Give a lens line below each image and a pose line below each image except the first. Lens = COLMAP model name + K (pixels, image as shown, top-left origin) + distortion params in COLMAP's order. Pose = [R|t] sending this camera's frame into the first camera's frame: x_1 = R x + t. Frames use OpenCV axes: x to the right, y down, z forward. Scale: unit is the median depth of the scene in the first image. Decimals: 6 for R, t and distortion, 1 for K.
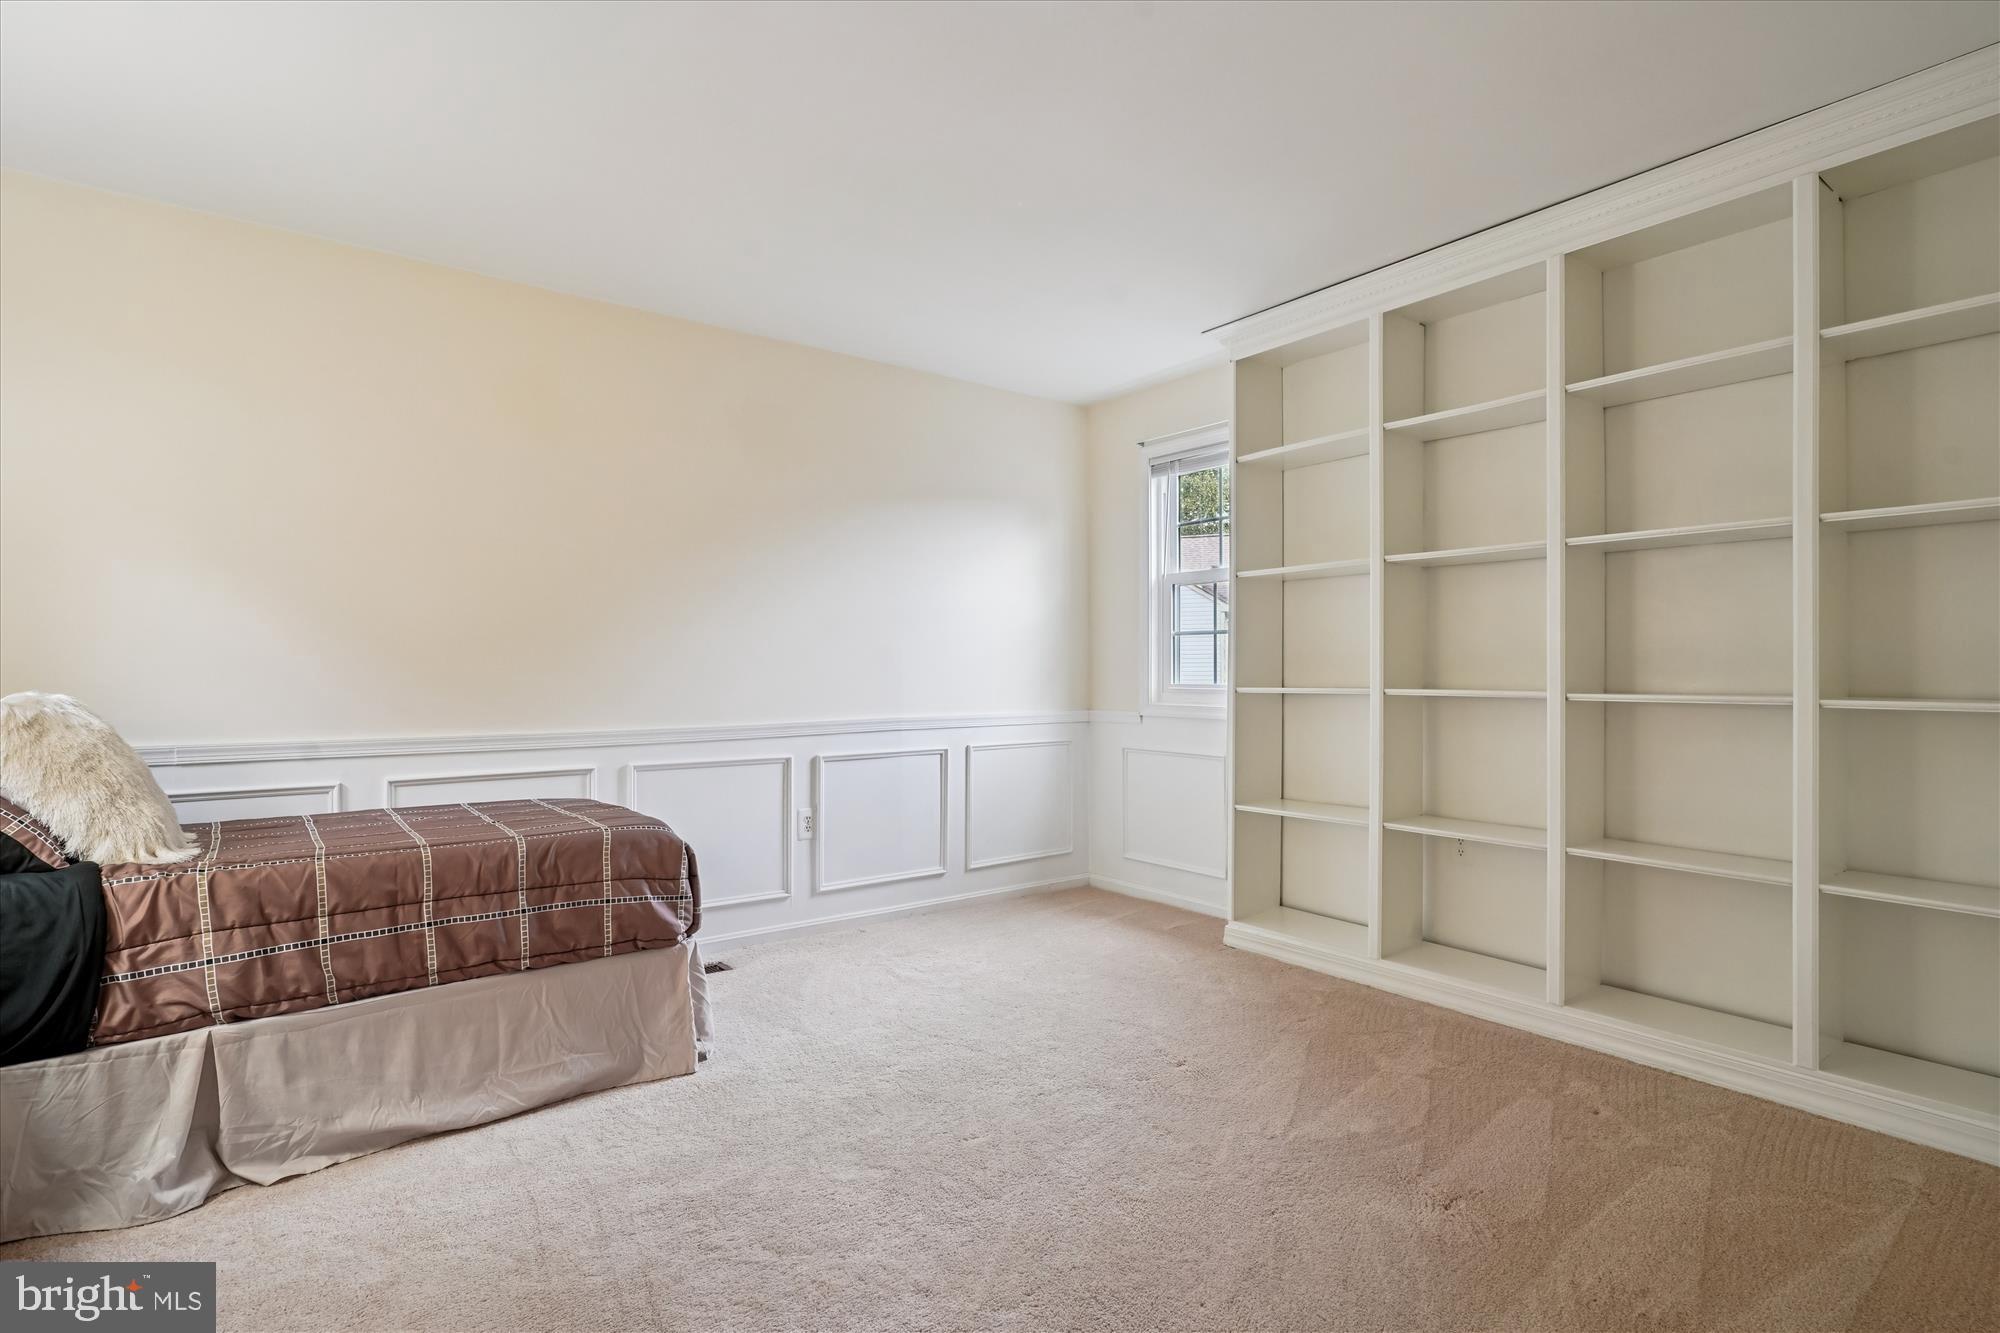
lens RADIAL K [[969.5, 0, 1000.9], [0, 969.5, 674.3], [0, 0, 1]] dist [0.000446, 0.000772]
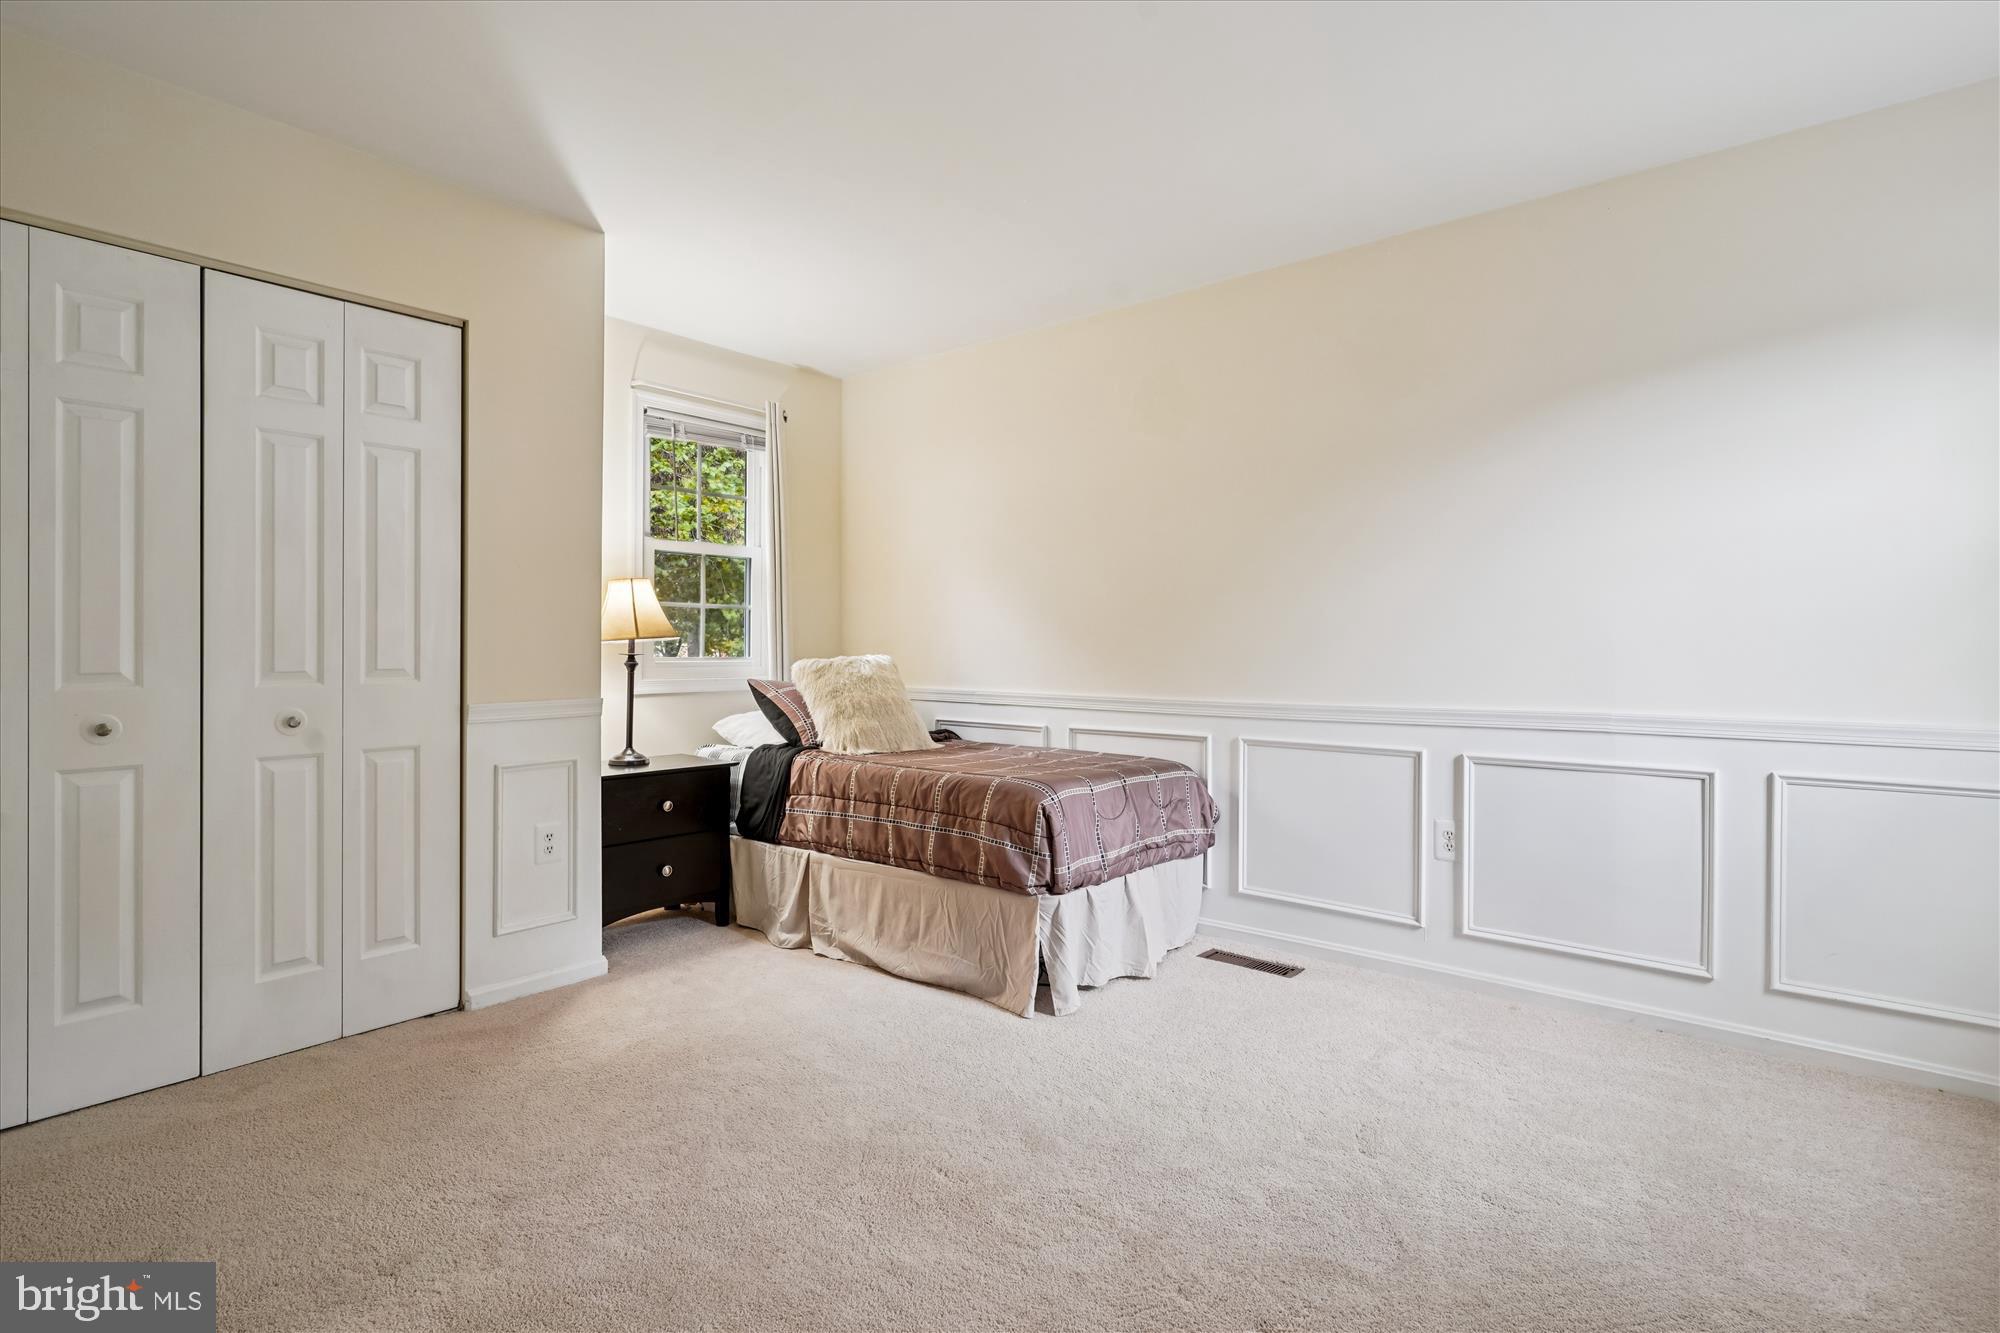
lens RADIAL K [[966.7, 0, 1001.8], [0, 966.7, 649.8], [0, 0, 1]] dist [-0.006471, 0.000562]
pose [[0.223836, 0.003482, -0.974621, 0.774752], [-0.004769, 0.999986, 0.002477, 0.003835], [0.974615, 0.004094, 0.223849, 0.800670]]
